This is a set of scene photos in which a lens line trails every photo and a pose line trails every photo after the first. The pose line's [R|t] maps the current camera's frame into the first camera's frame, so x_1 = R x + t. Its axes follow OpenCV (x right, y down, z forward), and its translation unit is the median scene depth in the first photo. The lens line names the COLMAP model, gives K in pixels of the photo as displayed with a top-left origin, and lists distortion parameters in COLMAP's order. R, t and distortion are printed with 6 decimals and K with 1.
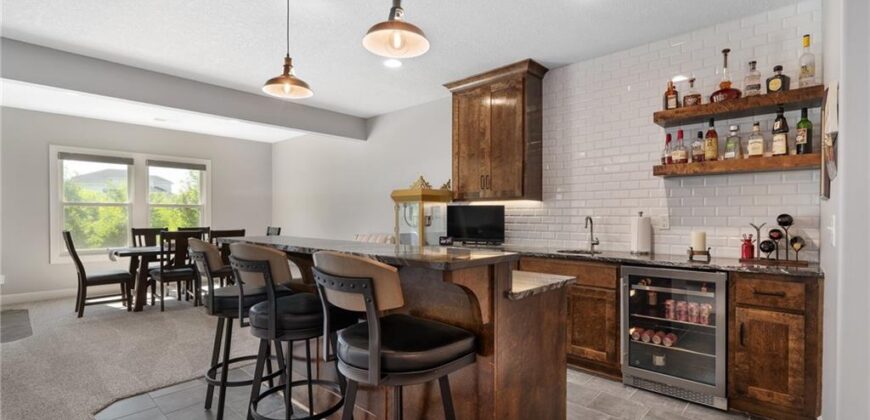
lens RADIAL K [[399.9, 0, 434.5], [0, 399.9, 219.0], [0, 0, 1]] dist [0.003111, -0.000074]
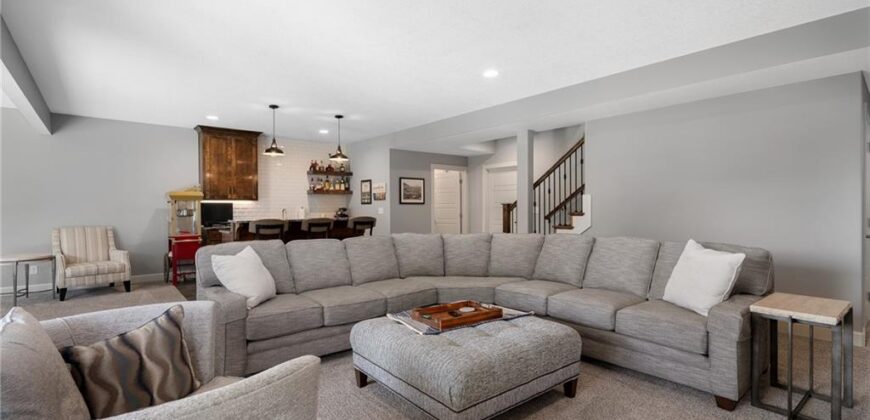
lens RADIAL K [[399.9, 0, 436.5], [0, 399.9, 209.1], [0, 0, 1]] dist [0.003111, -0.000074]
pose [[0.118229, -0.011184, 0.992923, -2.062663], [0.012094, 0.999879, 0.009823, -0.018708], [-0.992913, 0.010847, 0.118350, -0.158349]]
